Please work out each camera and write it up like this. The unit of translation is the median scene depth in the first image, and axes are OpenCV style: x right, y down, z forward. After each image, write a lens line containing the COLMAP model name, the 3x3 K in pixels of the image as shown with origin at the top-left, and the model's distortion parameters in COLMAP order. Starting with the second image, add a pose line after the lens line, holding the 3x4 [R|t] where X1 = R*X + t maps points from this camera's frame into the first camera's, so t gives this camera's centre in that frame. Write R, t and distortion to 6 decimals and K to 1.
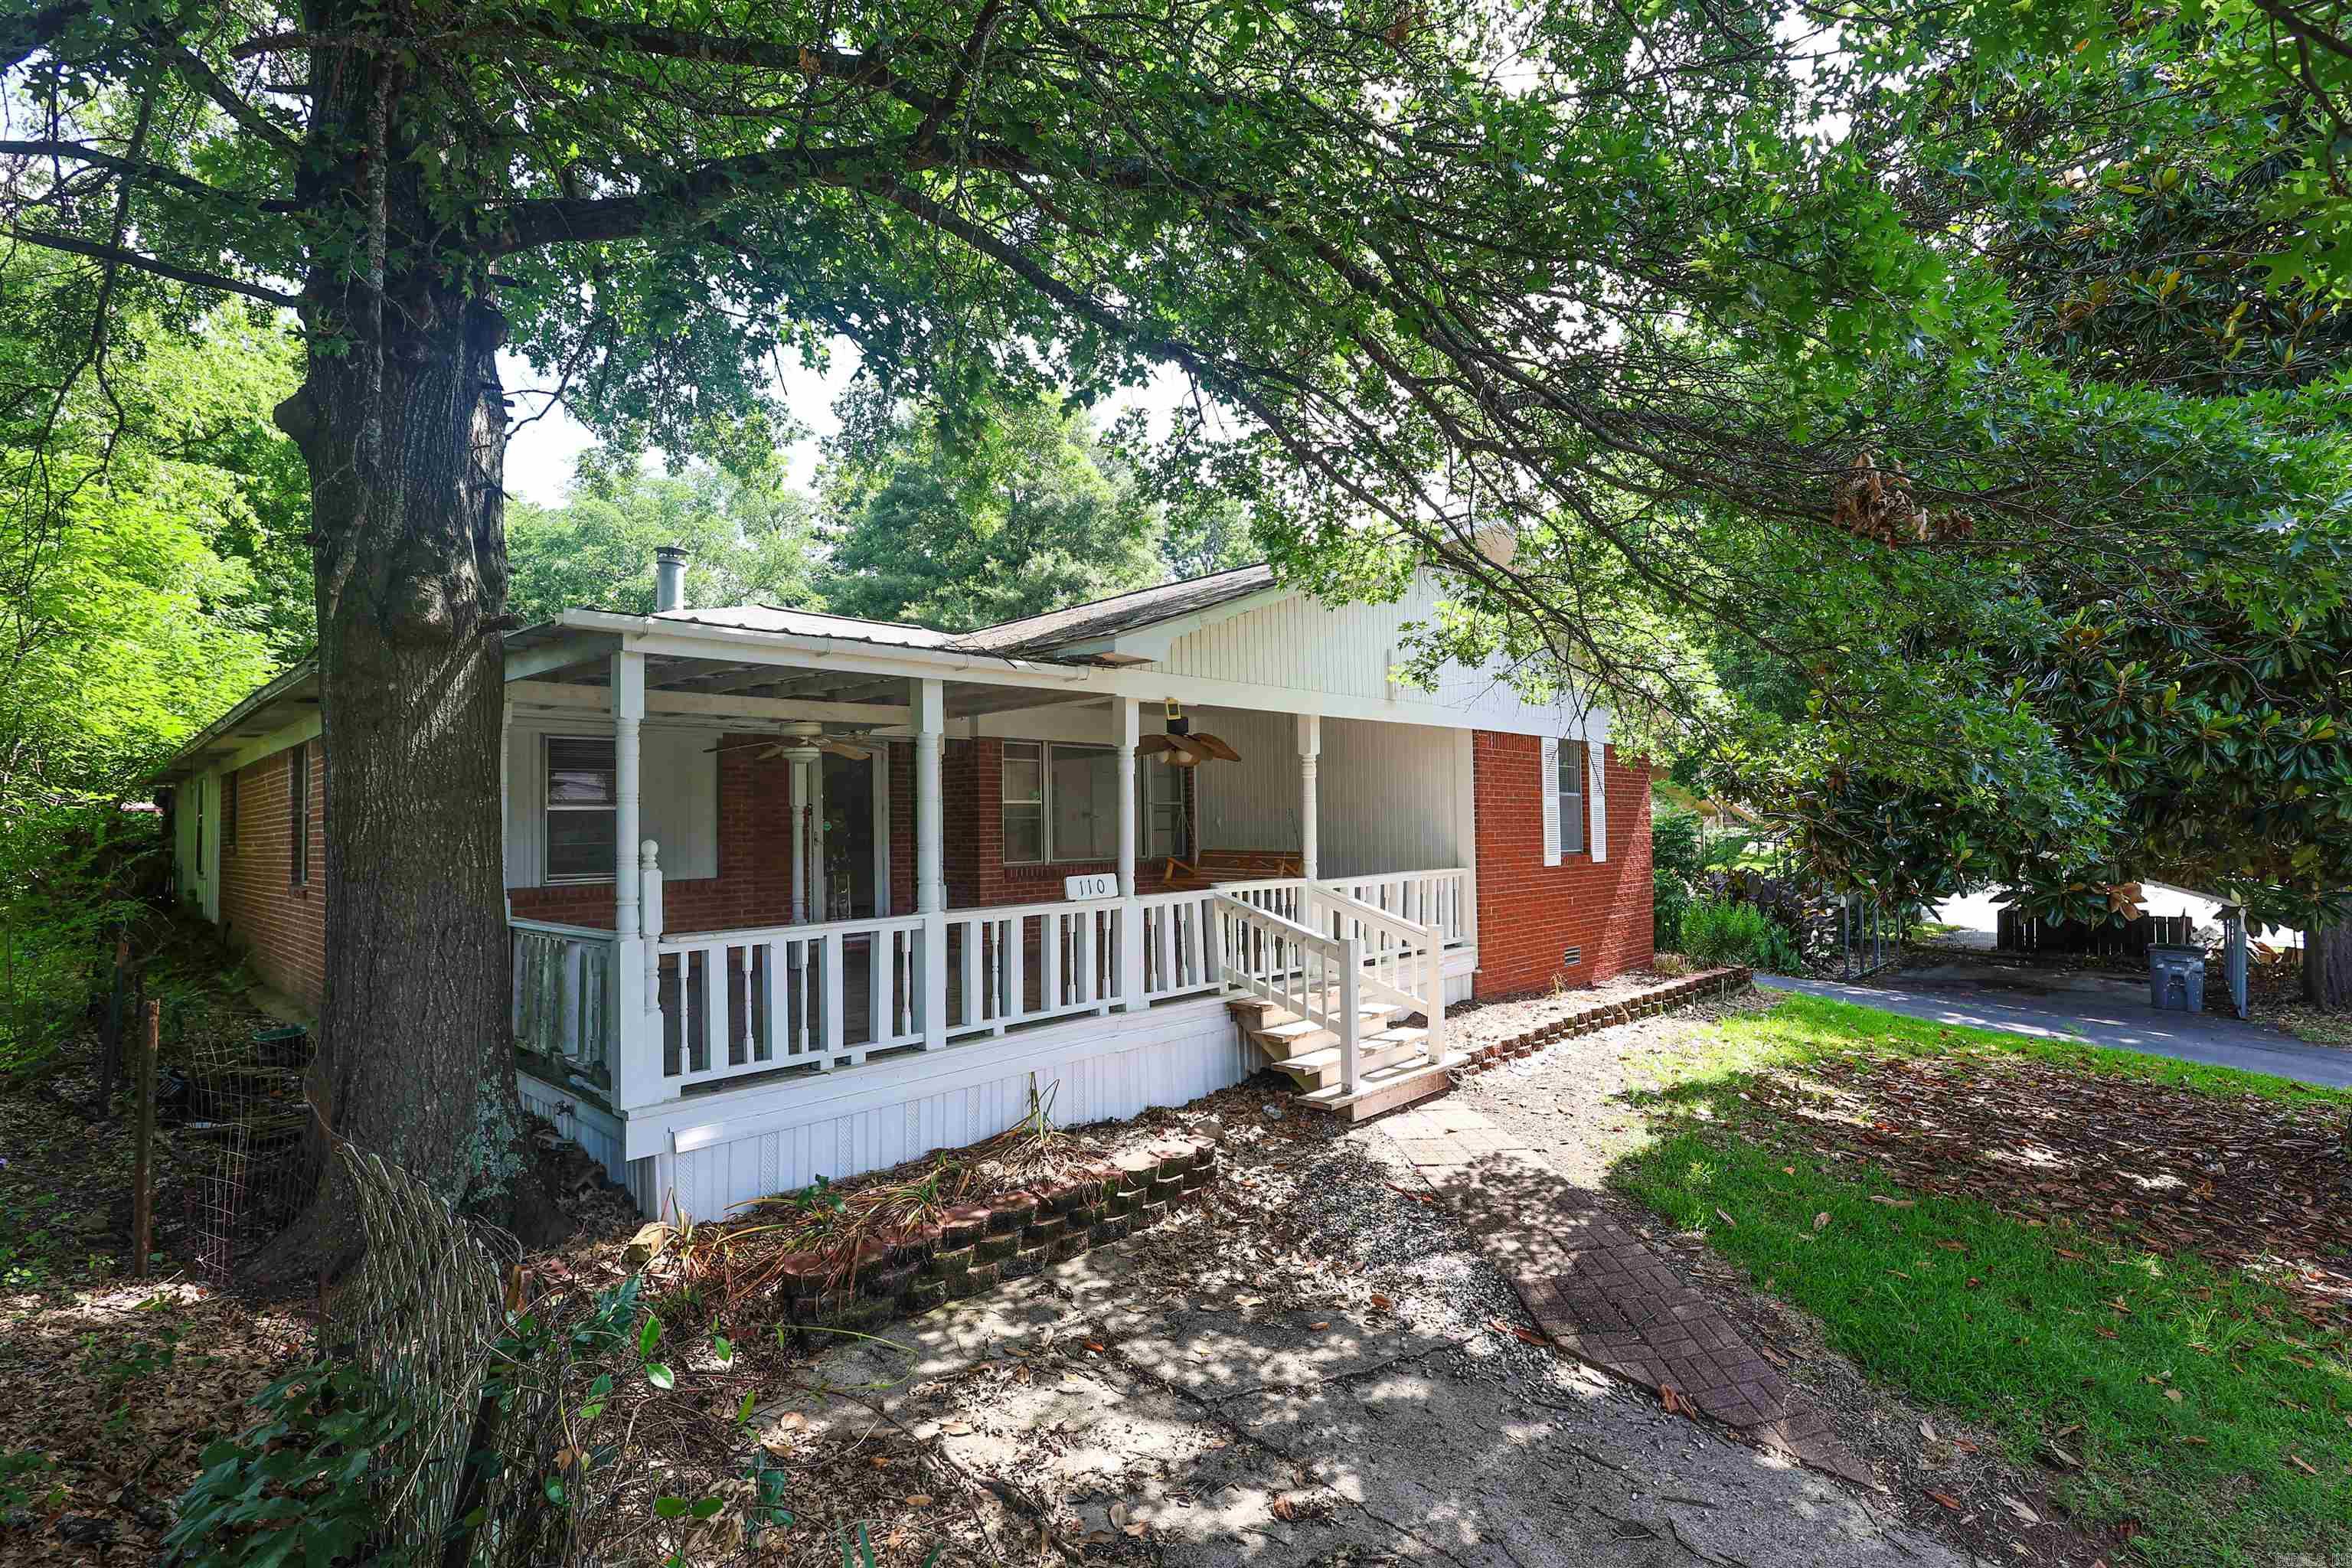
lens RADIAL K [[1151.2, 0, 1176.2], [0, 1151.2, 772.4], [0, 0, 1]] dist [-0.002009, 0.000394]
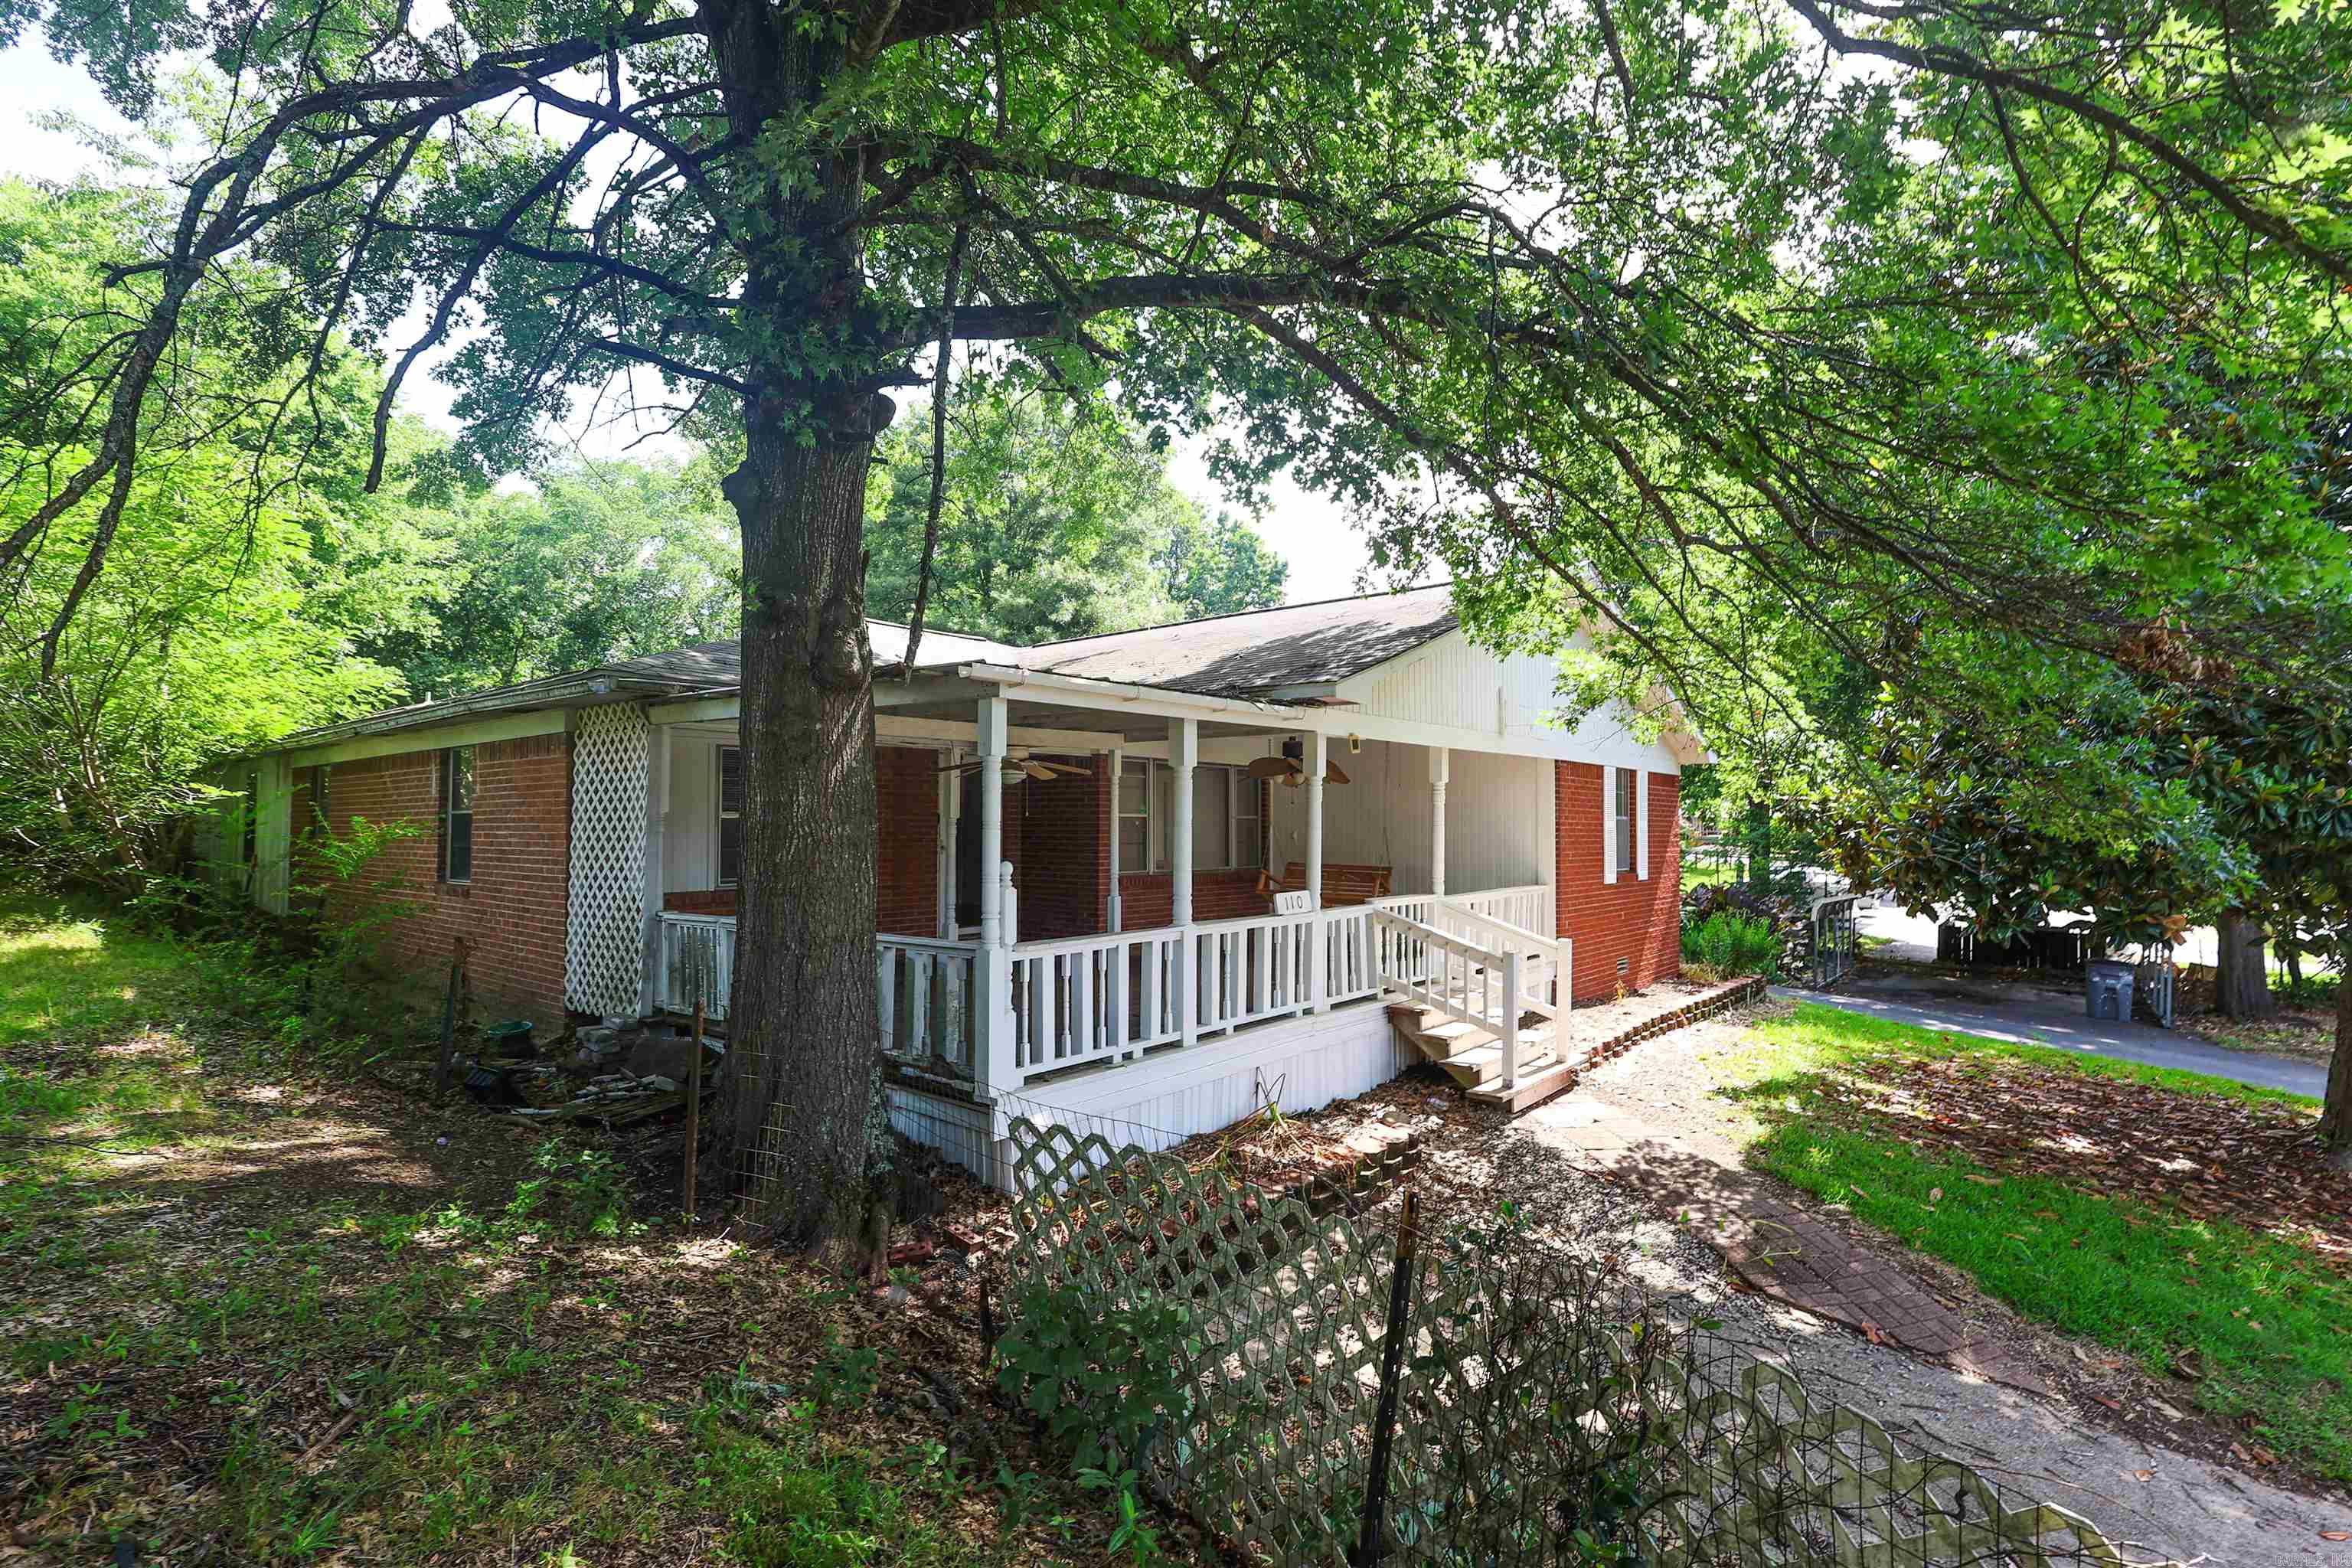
lens RADIAL K [[1151.2, 0, 1194.2], [0, 1151.2, 771.9], [0, 0, 1]] dist [-0.002009, 0.000394]
pose [[0.997112, 0.024226, 0.071981, -0.255081], [-0.024183, 0.999706, -0.001473, -0.023916], [-0.071995, -0.000272, 0.997405, -0.112686]]
